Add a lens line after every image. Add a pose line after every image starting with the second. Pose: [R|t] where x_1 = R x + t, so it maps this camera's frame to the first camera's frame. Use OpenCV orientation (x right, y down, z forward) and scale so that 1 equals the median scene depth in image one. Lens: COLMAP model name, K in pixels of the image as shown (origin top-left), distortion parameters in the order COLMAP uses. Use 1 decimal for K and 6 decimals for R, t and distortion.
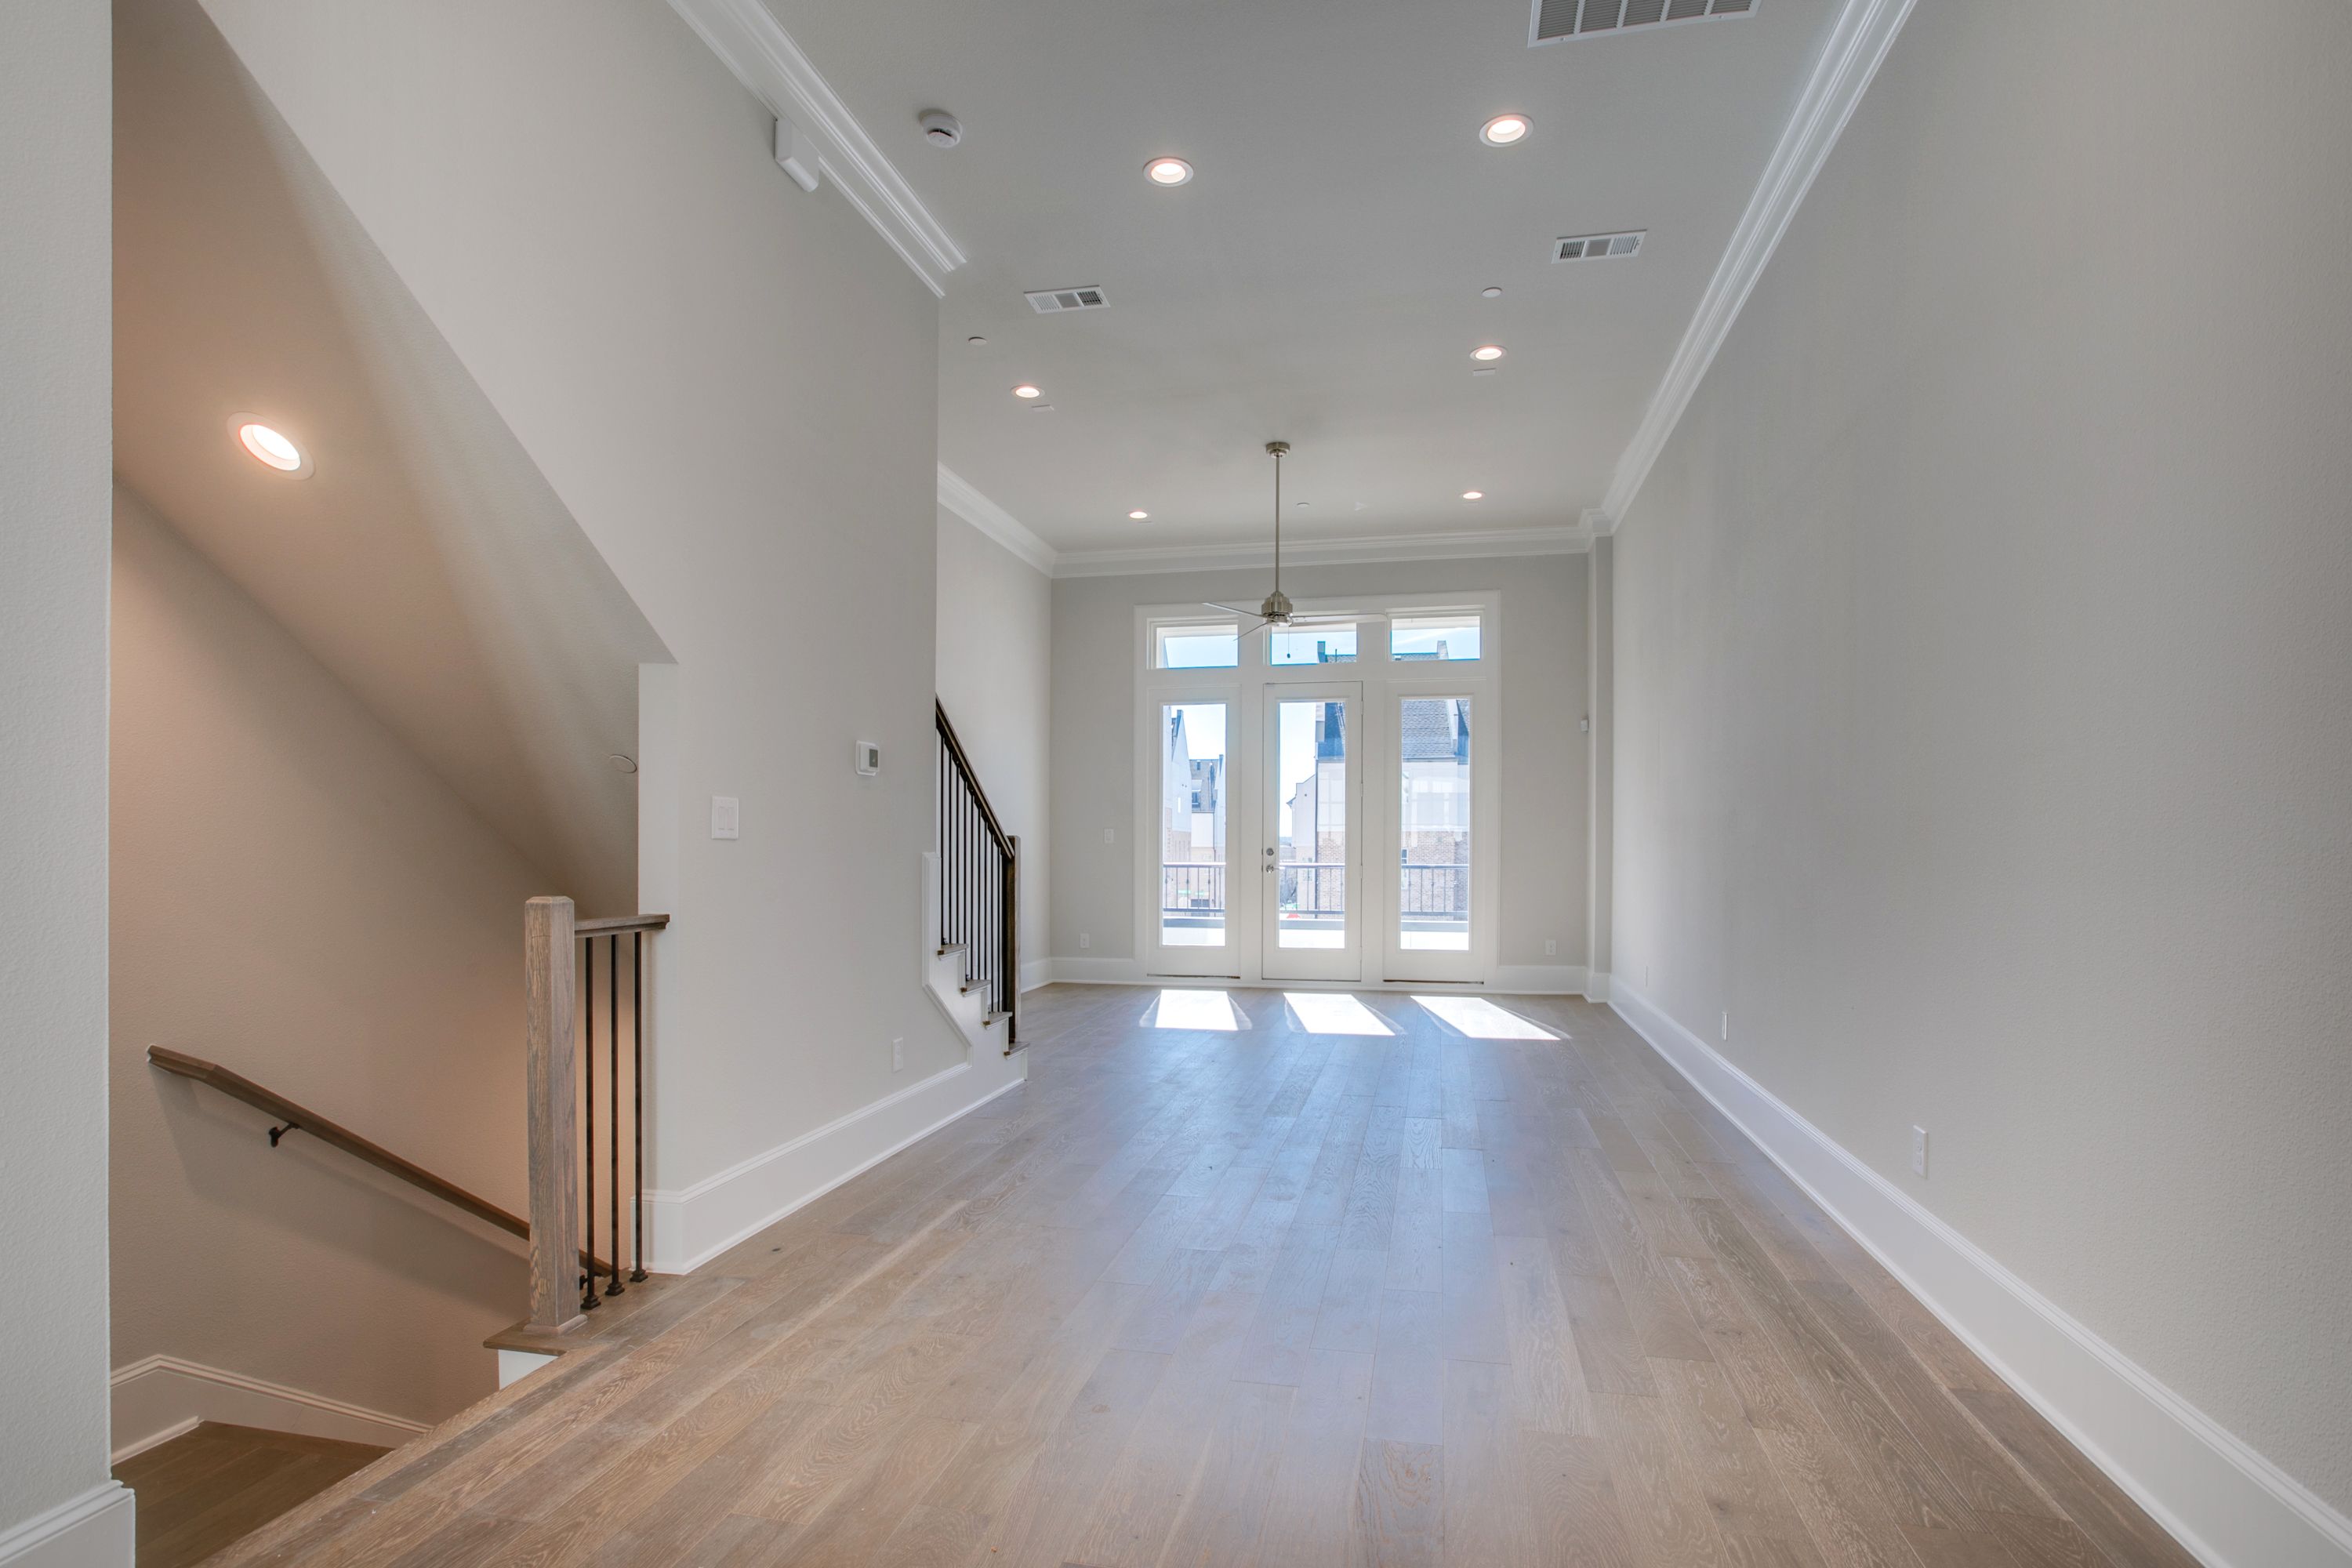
lens RADIAL K [[1191.8, 0, 1176.0], [0, 1191.8, 784.0], [0, 0, 1]] dist [-0.030086, -0.000005]
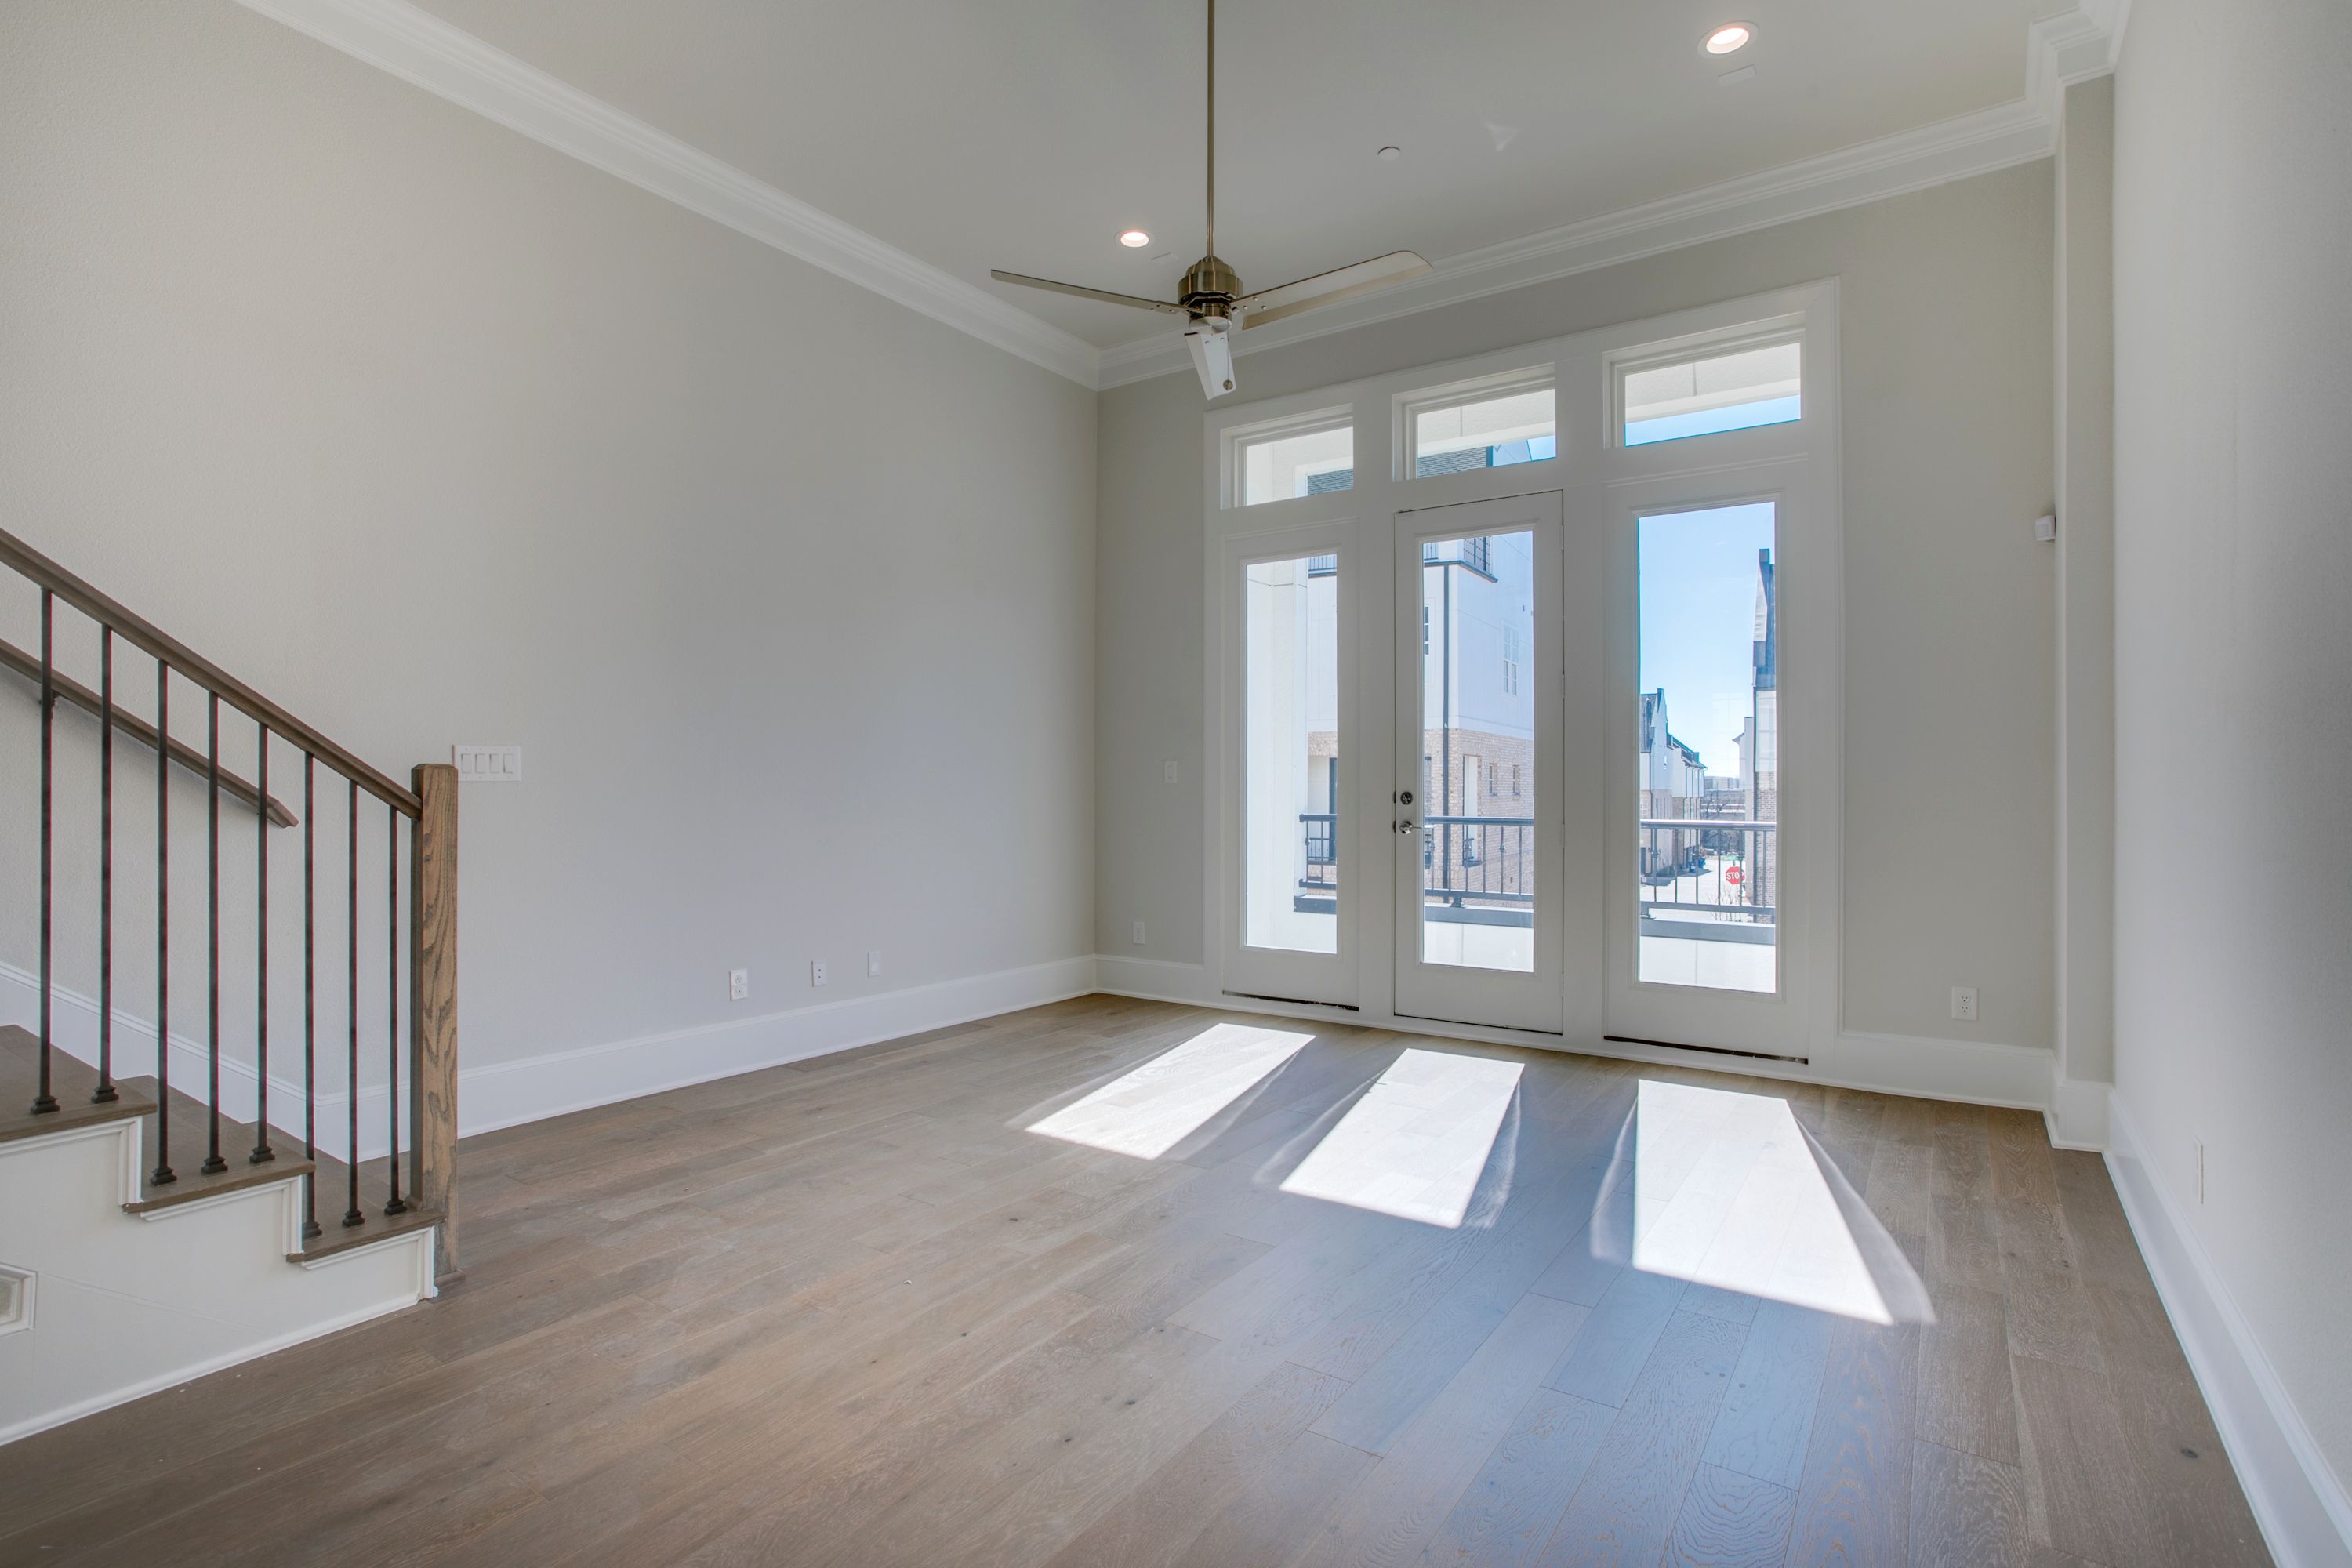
lens RADIAL K [[1115.6, 0, 1171.7], [0, 1115.6, 740.1], [0, 0, 1]] dist [-0.000715, 0.000288]
pose [[0.920783, -0.010696, -0.389929, 0.200310], [0.014520, 0.999871, 0.006862, 0.025150], [0.389805, -0.011980, 0.920819, 0.470277]]
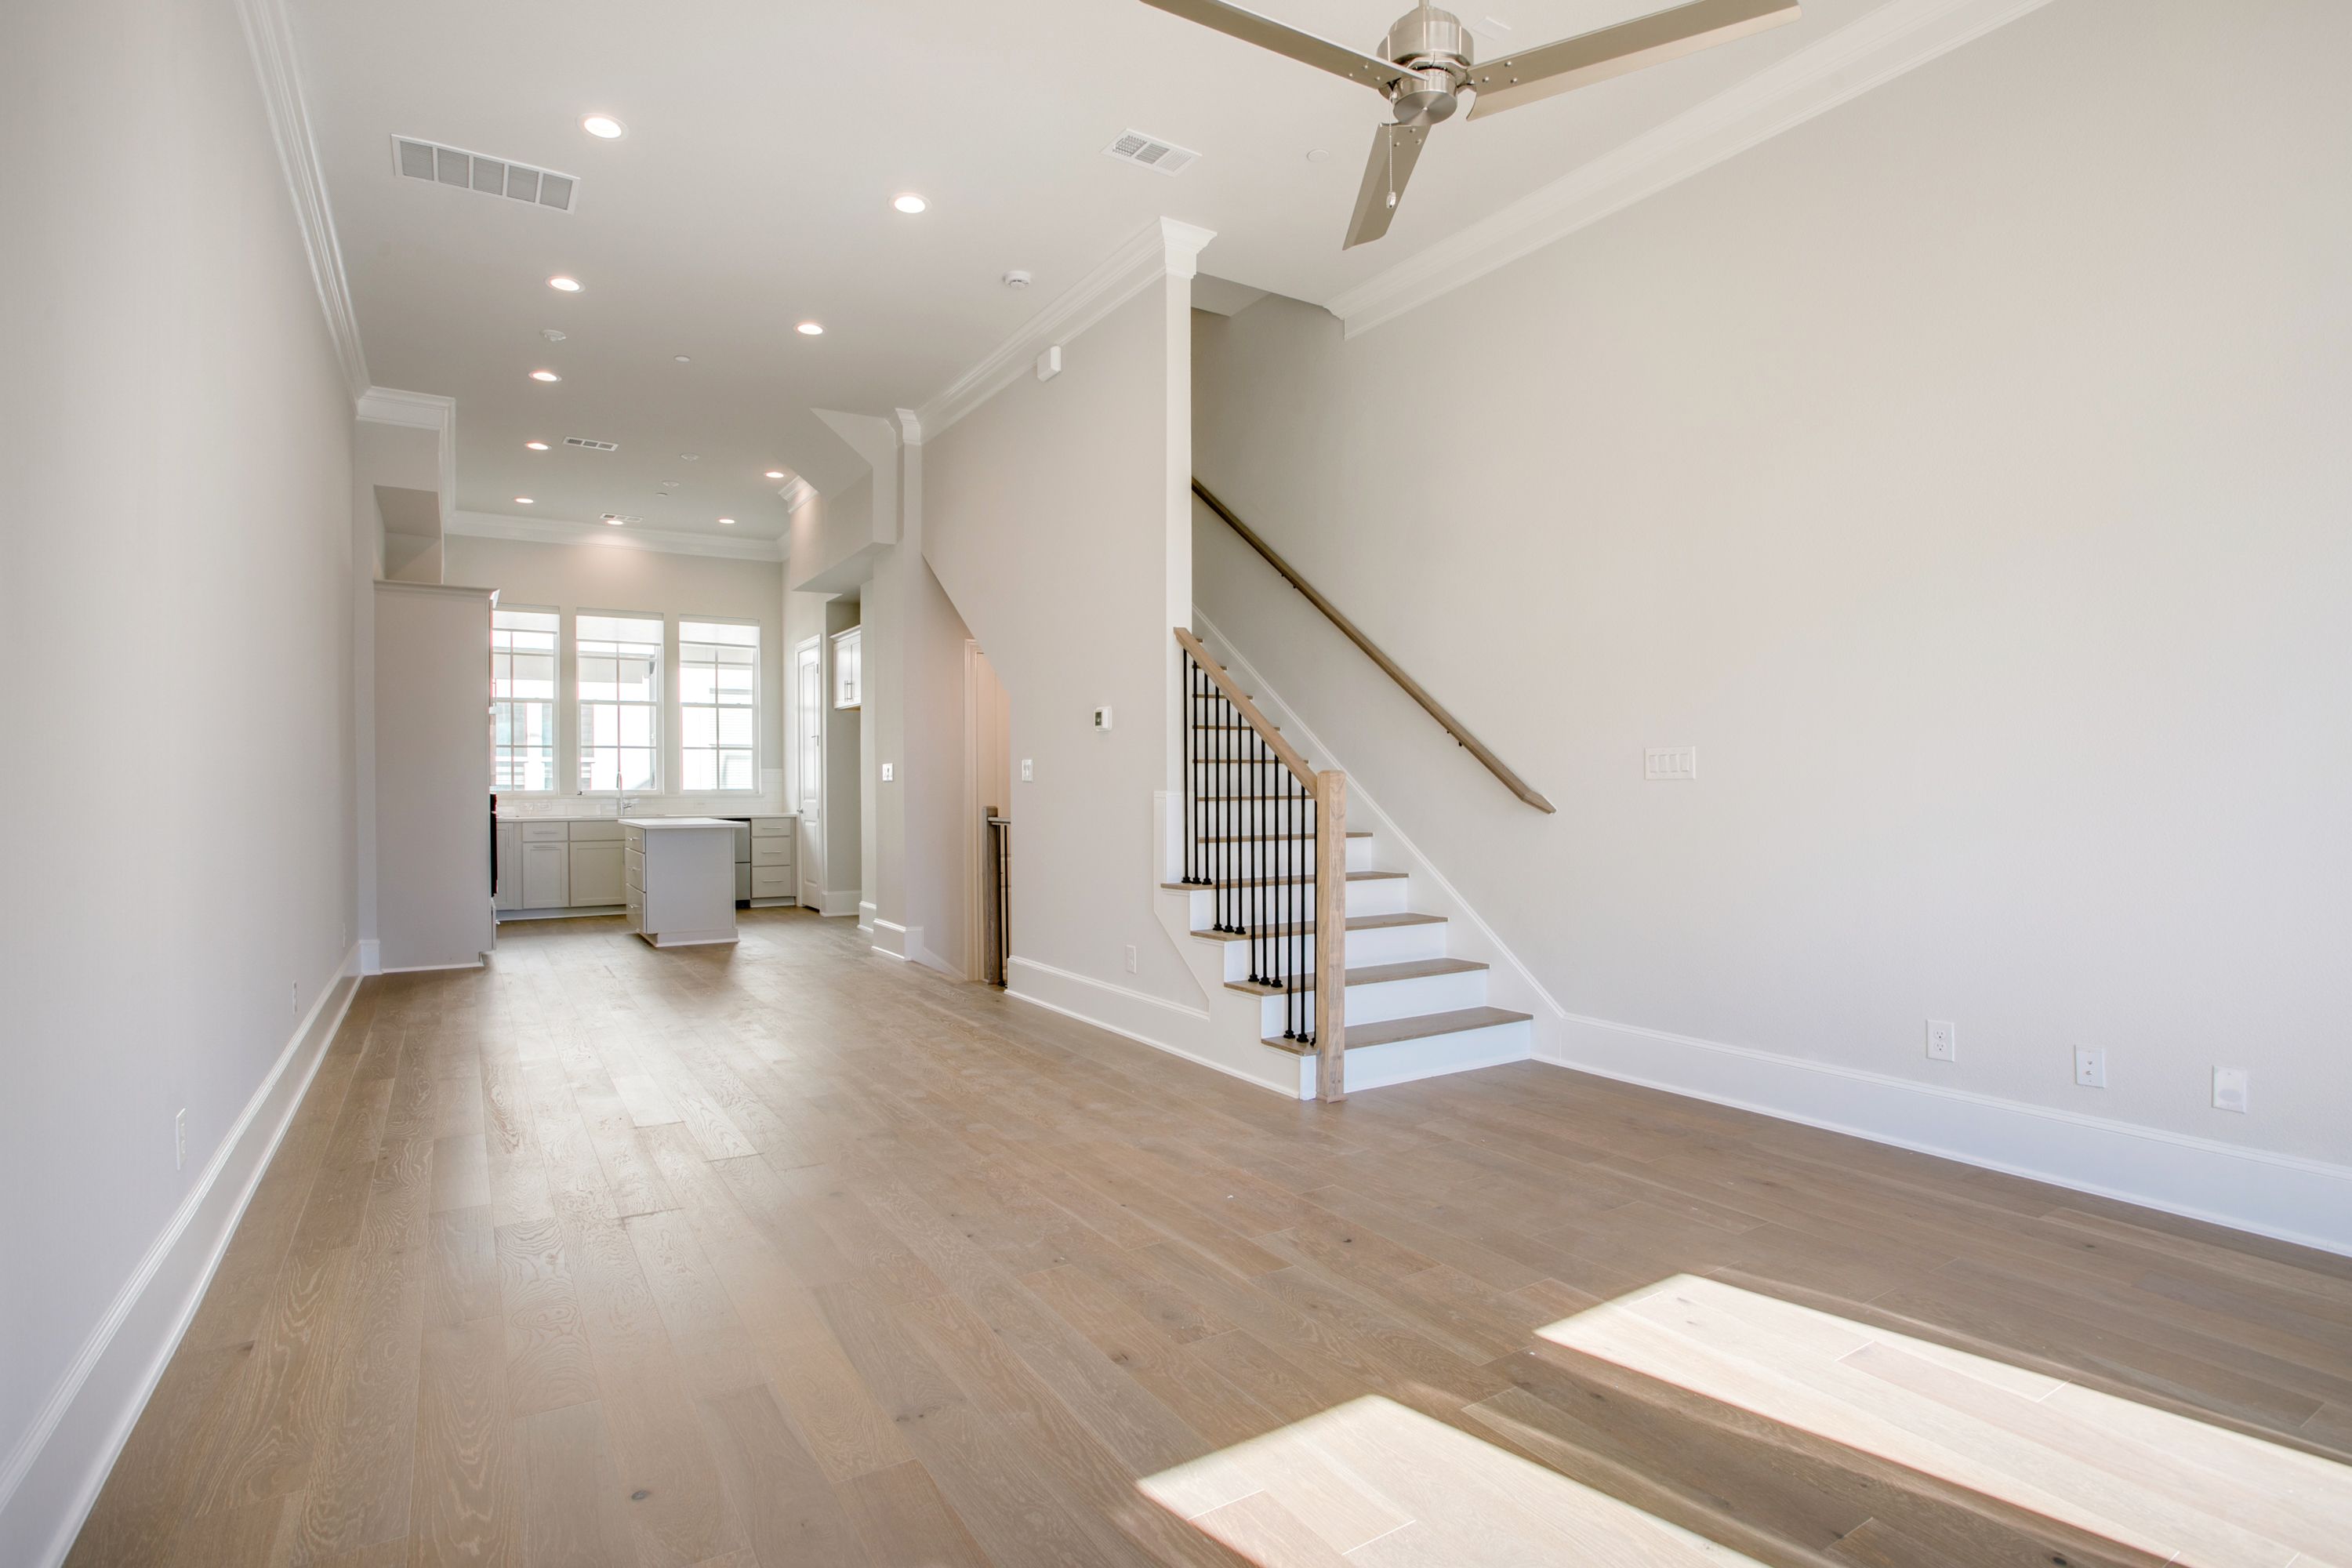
lens RADIAL K [[1191.8, 0, 1176.0], [0, 1191.8, 784.0], [0, 0, 1]] dist [-0.030086, -0.000005]
pose [[-0.722567, 0.002222, -0.691297, 0.291466], [0.045576, 0.997972, -0.044430, 0.054739], [0.689797, -0.063610, -0.721203, 0.976921]]
